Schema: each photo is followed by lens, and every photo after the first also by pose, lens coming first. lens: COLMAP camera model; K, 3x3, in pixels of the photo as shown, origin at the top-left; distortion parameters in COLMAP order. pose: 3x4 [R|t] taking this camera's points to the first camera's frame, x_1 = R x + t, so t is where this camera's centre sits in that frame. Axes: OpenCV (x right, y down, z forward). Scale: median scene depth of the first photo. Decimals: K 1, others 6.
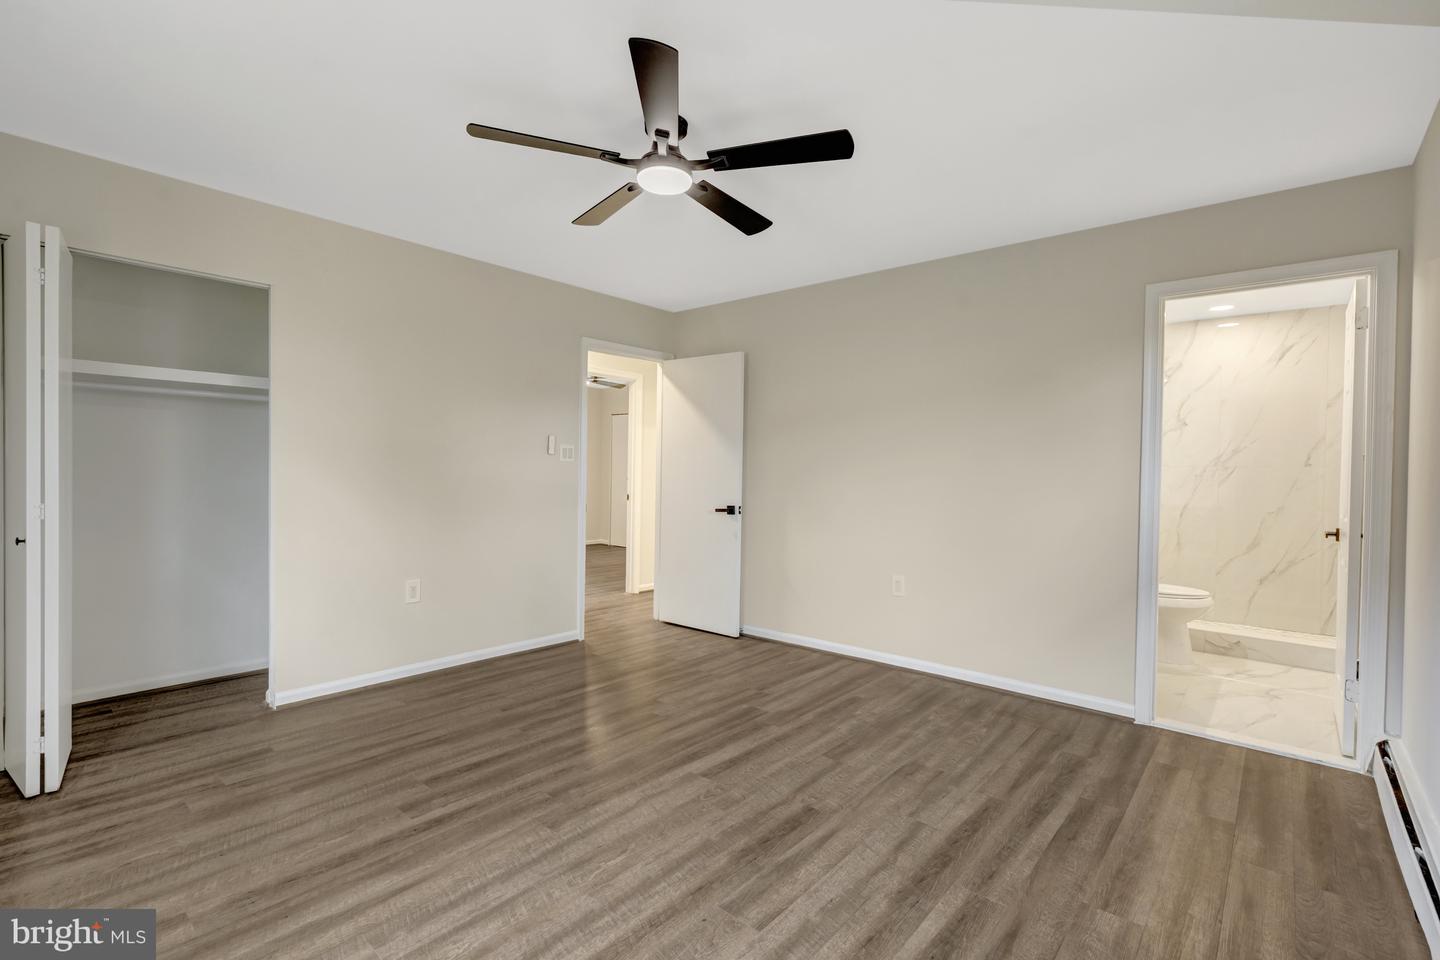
lens RADIAL K [[659.4, 0, 719.6], [0, 659.4, 474.9], [0, 0, 1]] dist [0.000737, 0.000134]
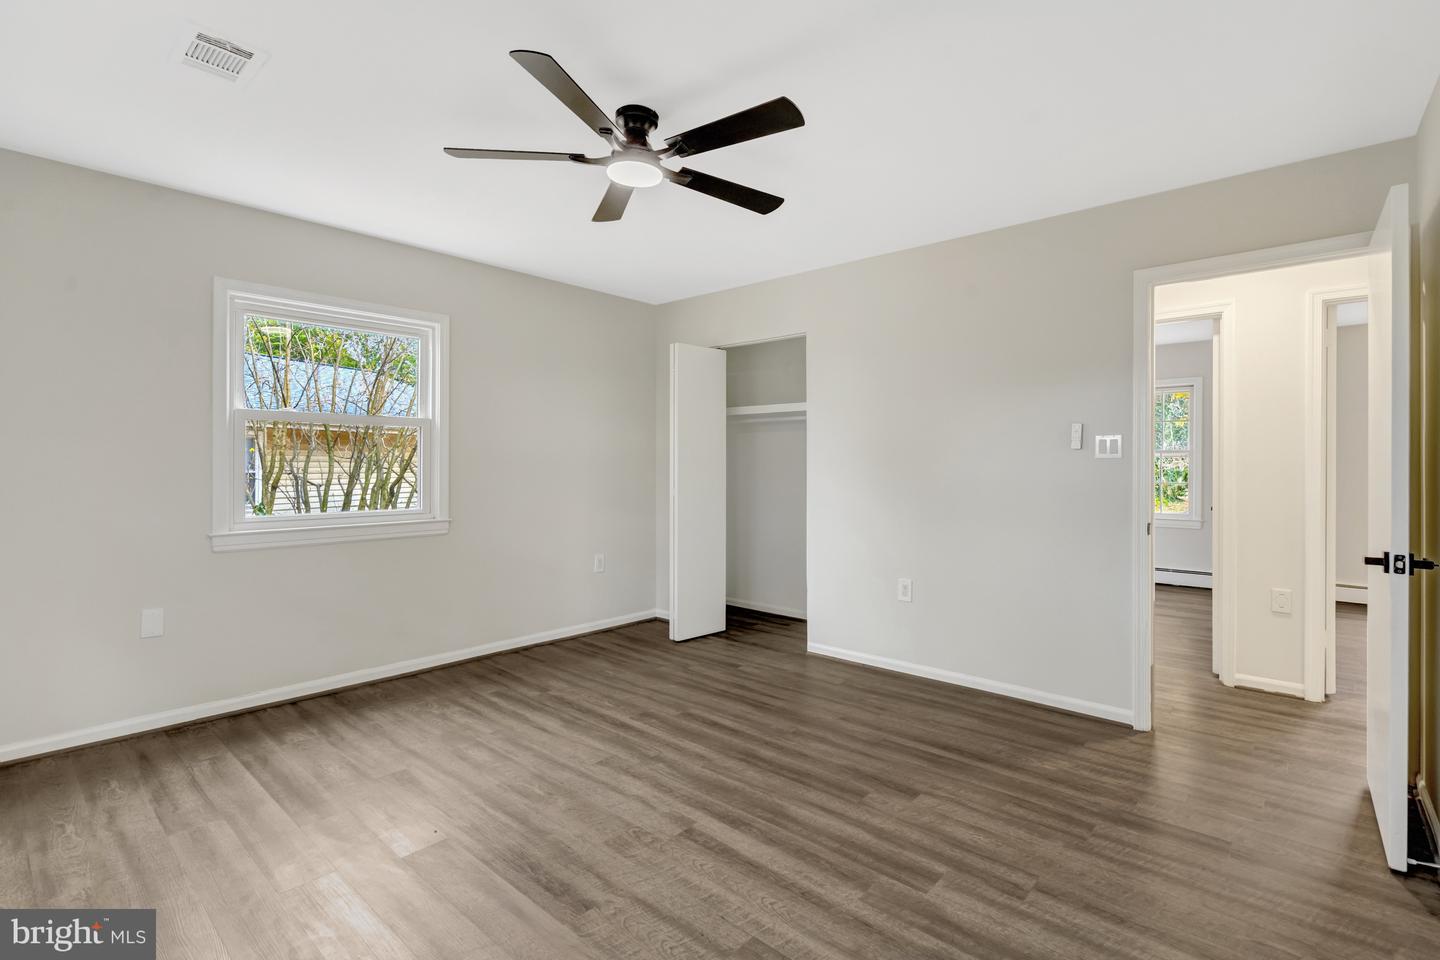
lens RADIAL K [[667.7, 0, 719.1], [0, 667.7, 478.2], [0, 0, 1]] dist [-0.002234, 0.001009]
pose [[-0.019107, 0.004224, -0.999809, 0.854903], [-0.008695, 0.999953, 0.004391, 0.001485], [0.999780, 0.008777, -0.019069, 1.090368]]
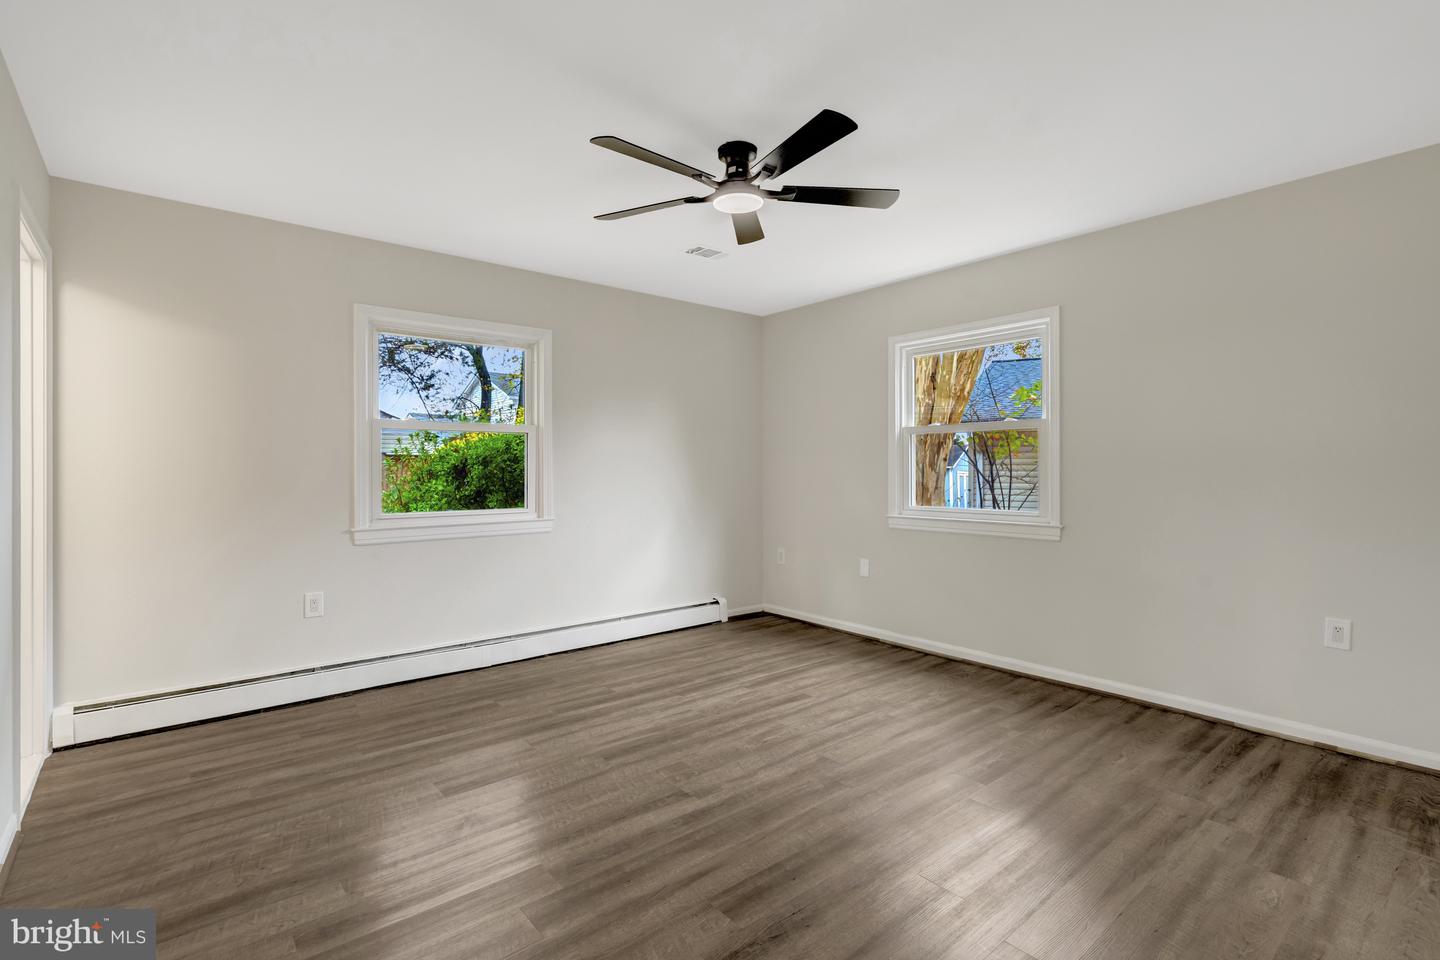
lens RADIAL K [[667.7, 0, 719.1], [0, 667.7, 478.2], [0, 0, 1]] dist [-0.002234, 0.001009]
pose [[-0.986815, -0.015402, 0.161116, -0.221680], [-0.012392, 0.999730, 0.019669, -0.009415], [-0.161375, 0.017413, -0.986740, 1.981123]]
